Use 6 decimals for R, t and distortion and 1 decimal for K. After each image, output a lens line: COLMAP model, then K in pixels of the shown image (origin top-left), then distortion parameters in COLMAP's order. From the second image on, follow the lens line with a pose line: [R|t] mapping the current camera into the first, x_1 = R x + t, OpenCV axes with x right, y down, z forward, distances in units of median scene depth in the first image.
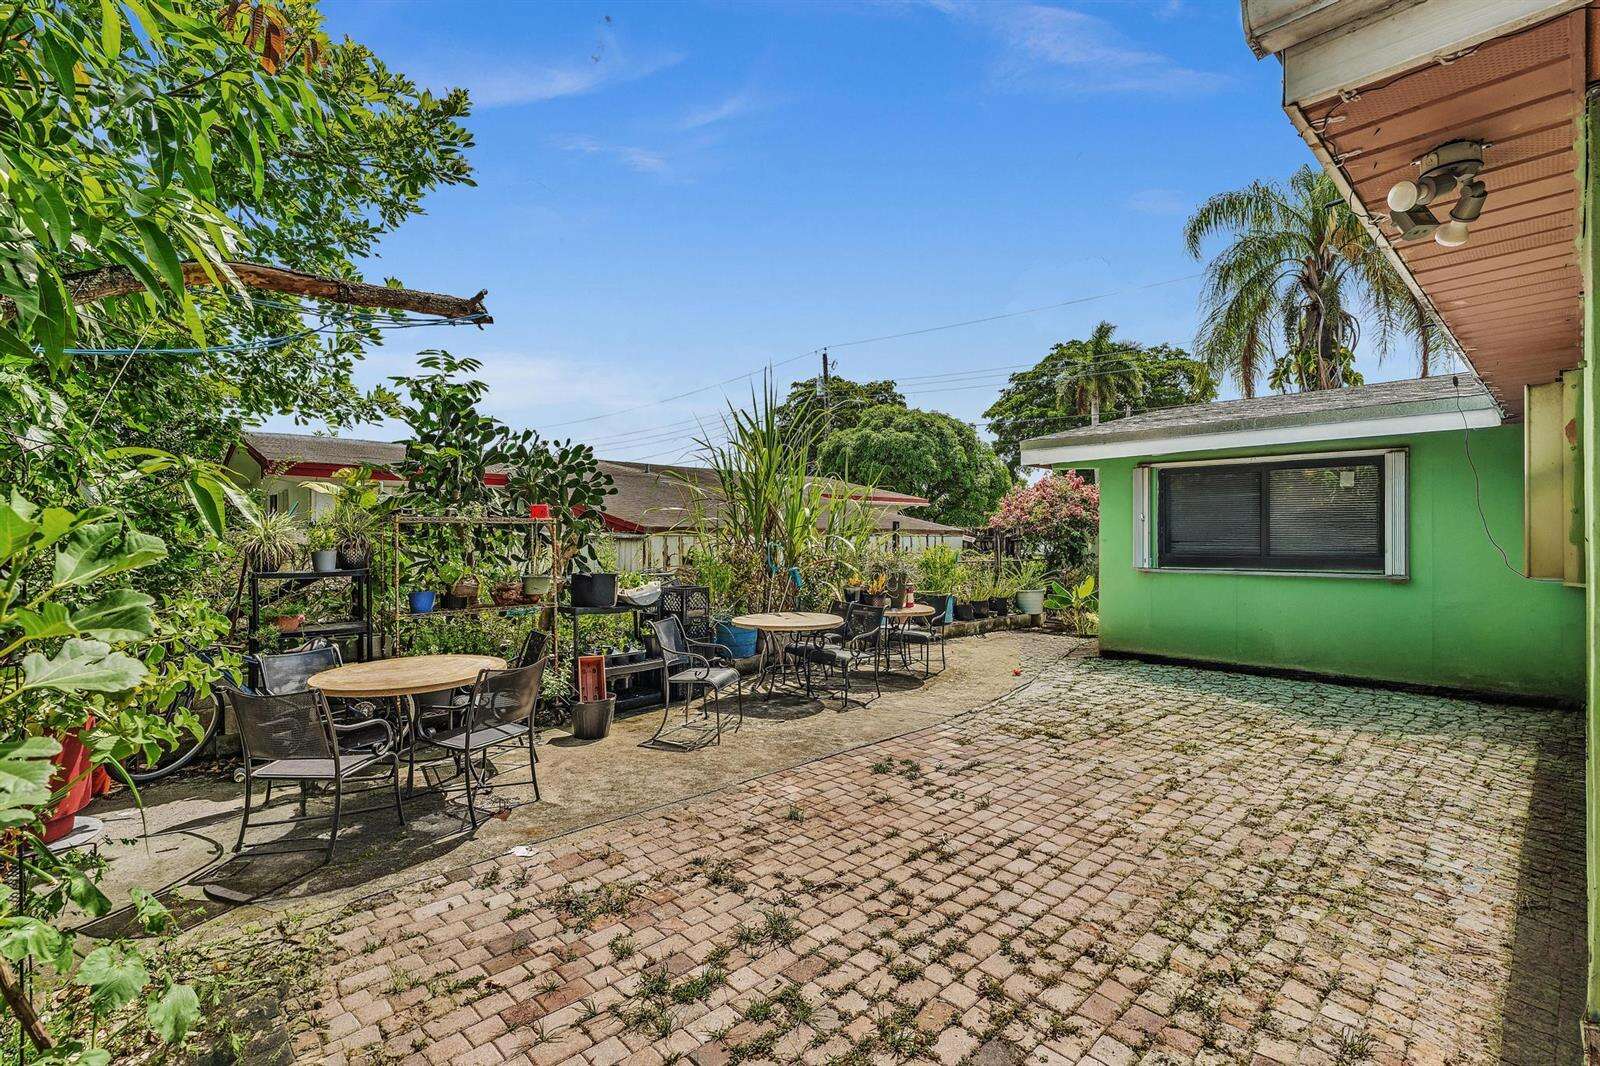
lens RADIAL K [[740.1, 0, 800.0], [0, 740.1, 533.0], [0, 0, 1]] dist [0.000094, 0.000339]
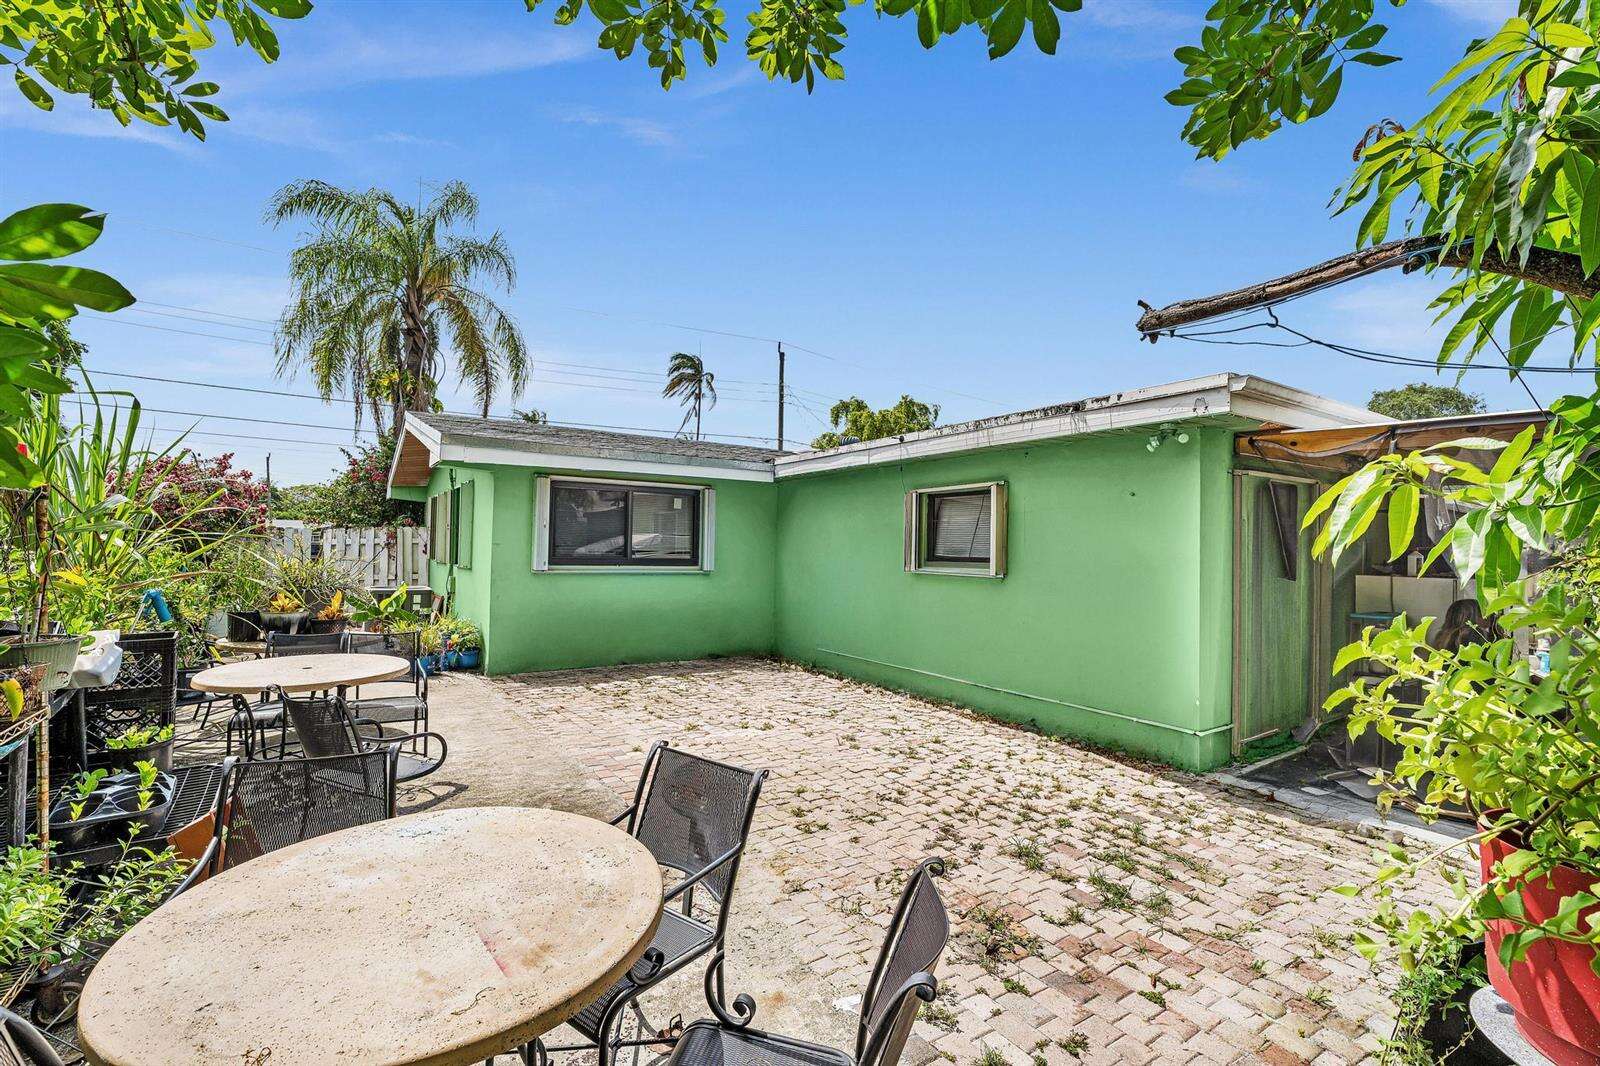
lens RADIAL K [[740.1, 0, 800.0], [0, 740.1, 533.0], [0, 0, 1]] dist [0.000094, 0.000339]
pose [[0.132418, 0.028449, 0.990786, -1.276999], [-0.022850, 0.999410, -0.025643, 0.030026], [-0.990931, -0.019244, 0.132990, 1.158043]]
